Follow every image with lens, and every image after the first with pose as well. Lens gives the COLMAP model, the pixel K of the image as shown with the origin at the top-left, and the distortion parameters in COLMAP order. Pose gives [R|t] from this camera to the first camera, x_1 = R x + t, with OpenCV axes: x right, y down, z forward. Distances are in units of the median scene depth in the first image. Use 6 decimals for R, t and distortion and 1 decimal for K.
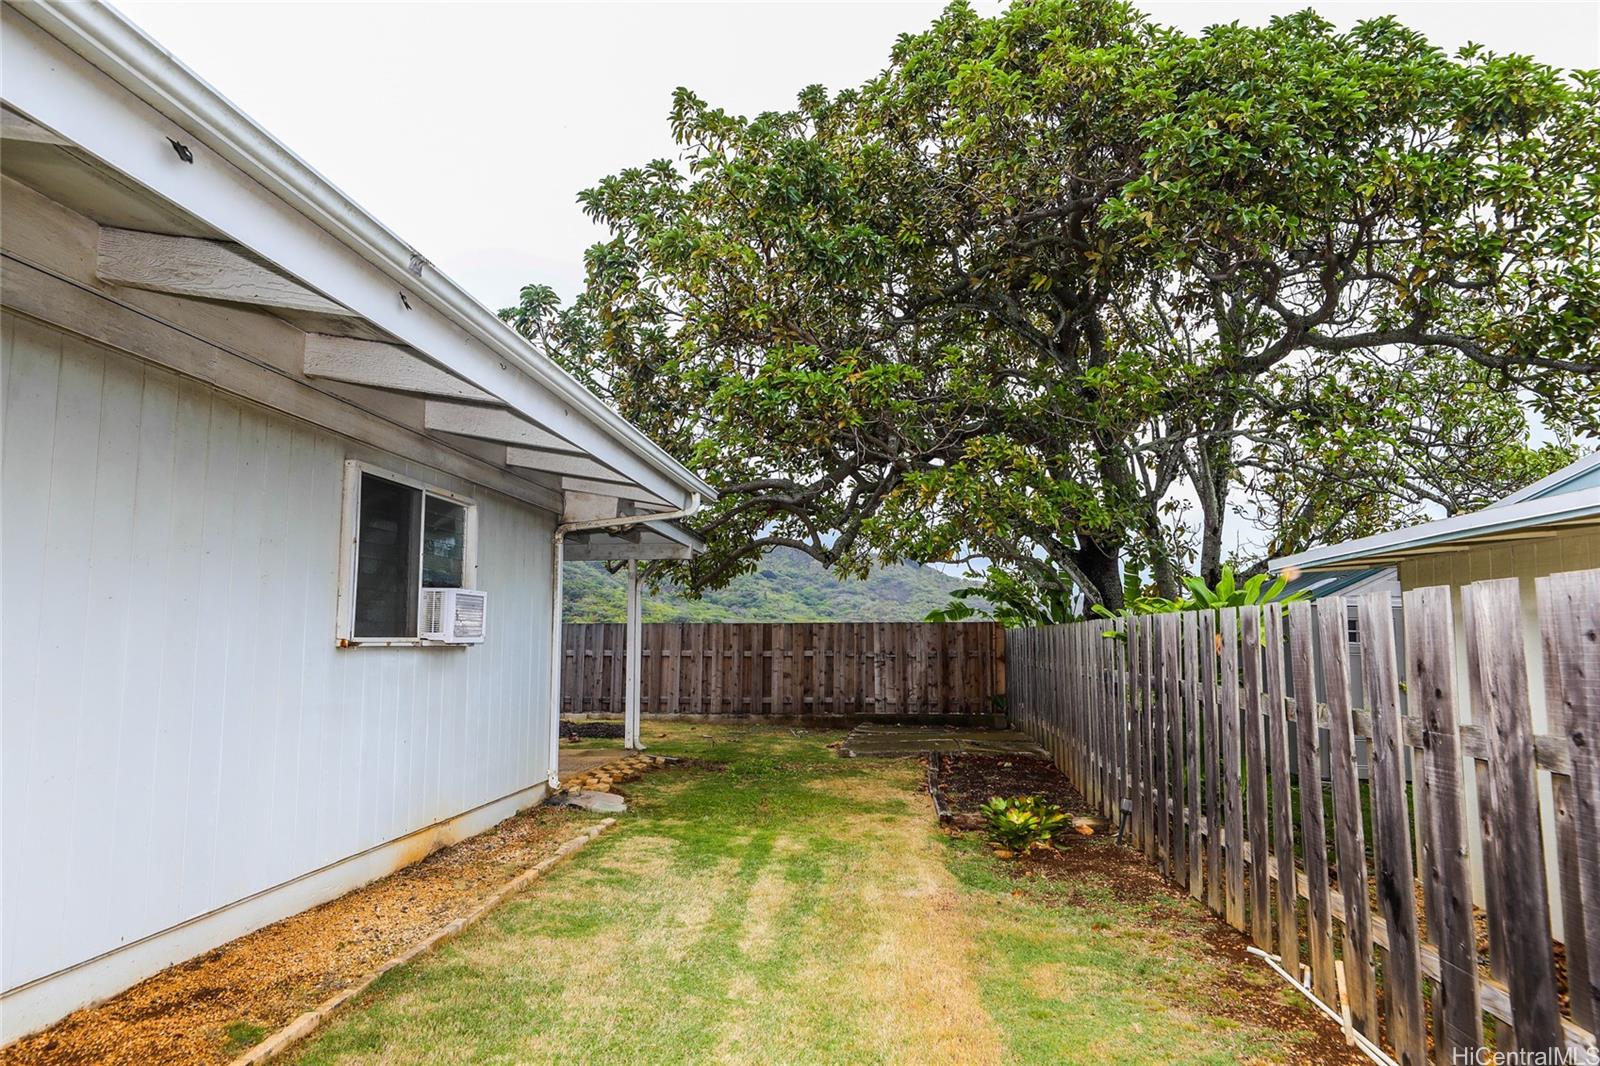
lens RADIAL K [[977.4, 0, 803.4], [0, 977.4, 534.8], [0, 0, 1]] dist [0.002363, 0.000566]
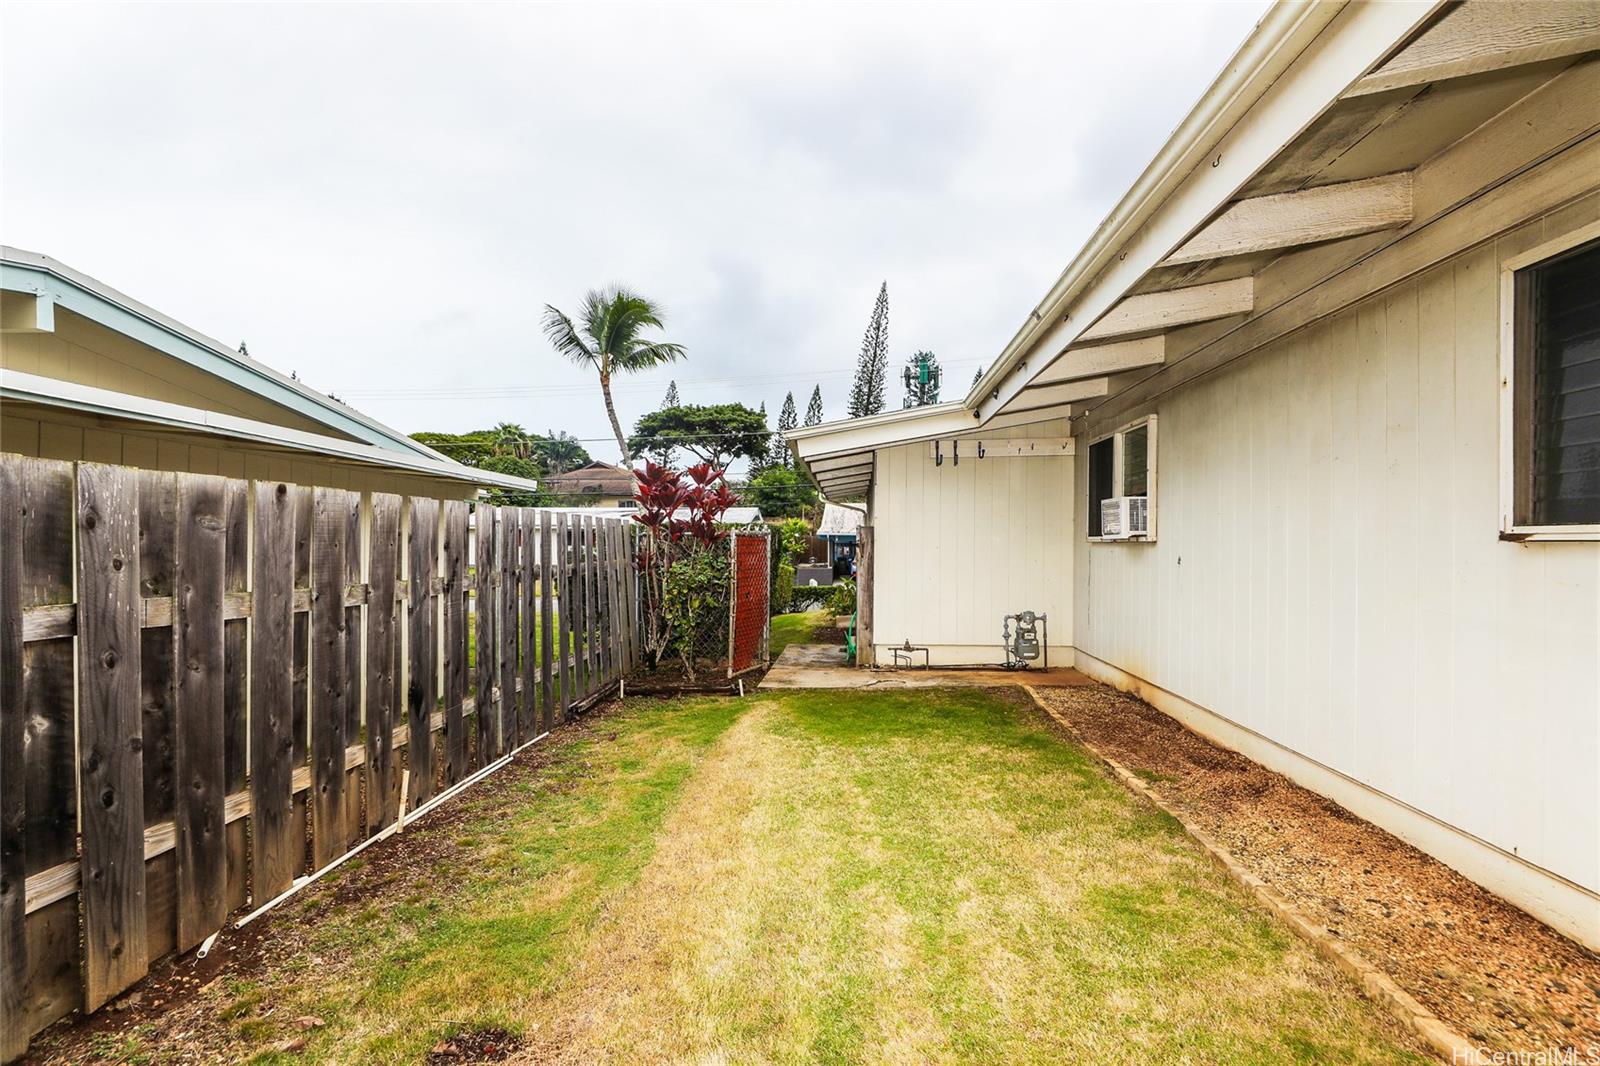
lens RADIAL K [[735.5, 0, 801.6], [0, 735.5, 540.1], [0, 0, 1]] dist [-0.024882, 0.011831]
pose [[-0.999692, -0.006704, -0.023897, 0.034048], [-0.004051, 0.993987, -0.109423, 0.196602], [0.024487, -0.109292, -0.993708, 1.713247]]
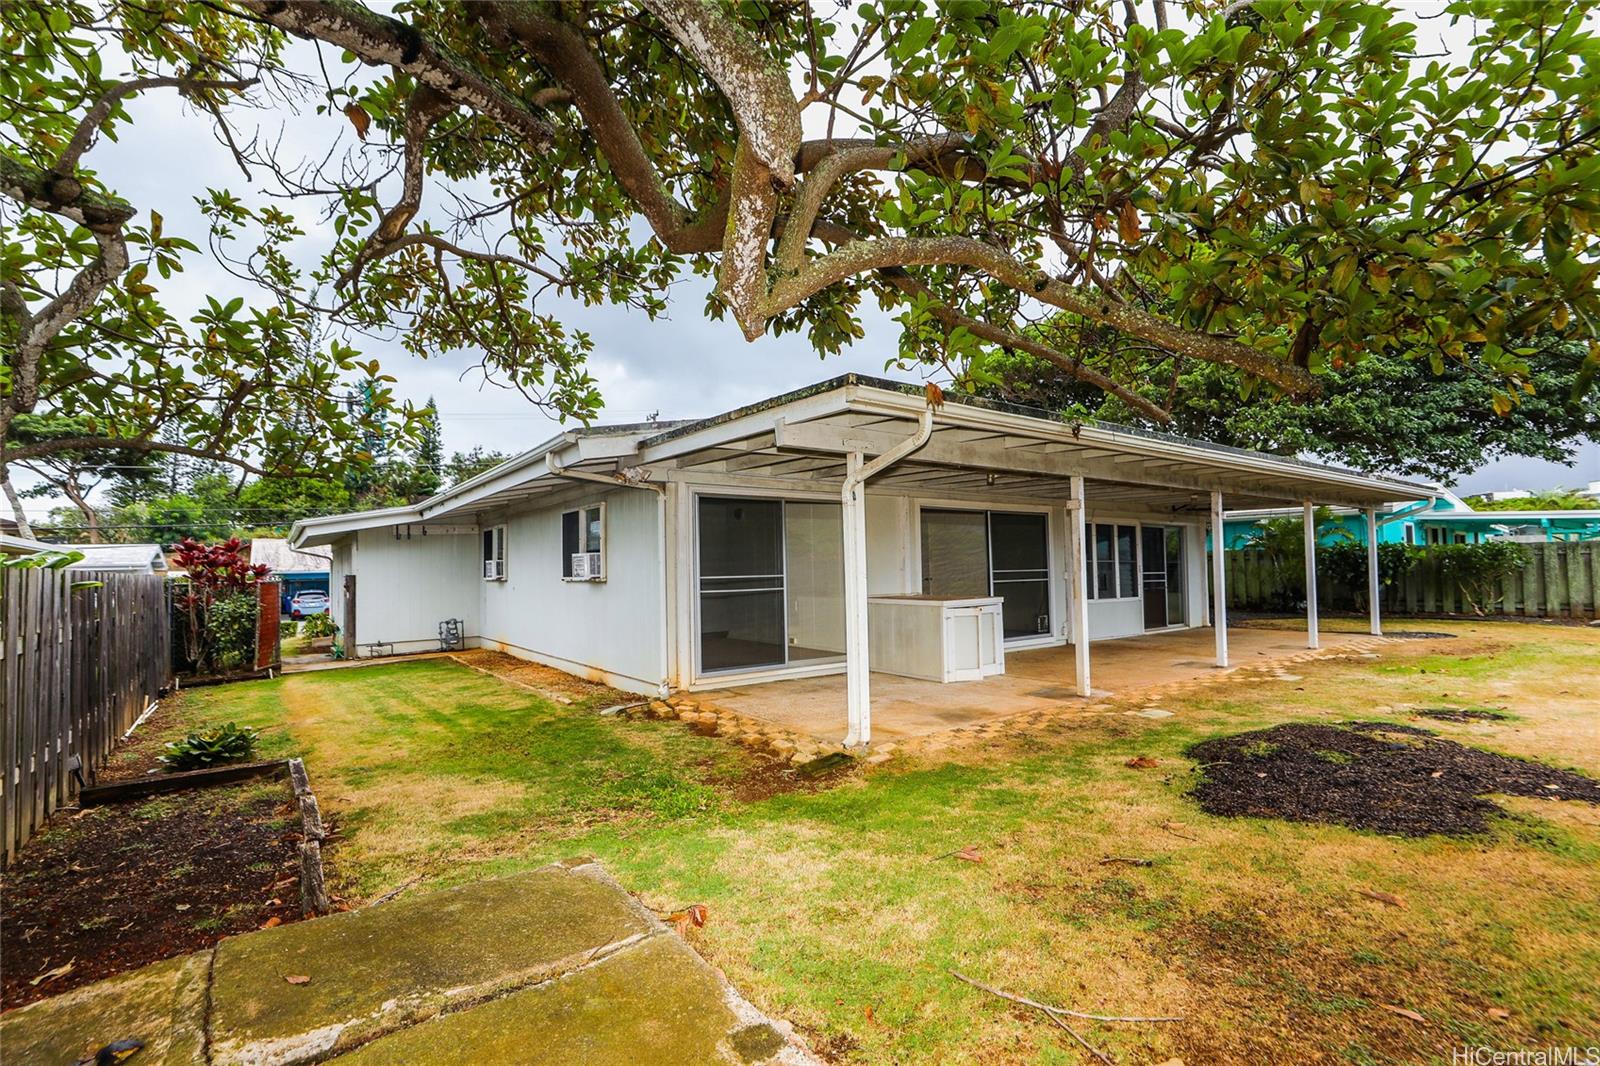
lens RADIAL K [[735.5, 0, 801.0], [0, 735.5, 538.8], [0, 0, 1]] dist [-0.024882, 0.011831]
pose [[-0.747684, -0.008142, -0.664005, 0.441793], [0.092865, 0.988817, -0.116693, 0.340757], [0.657530, -0.148912, -0.738566, 3.386273]]
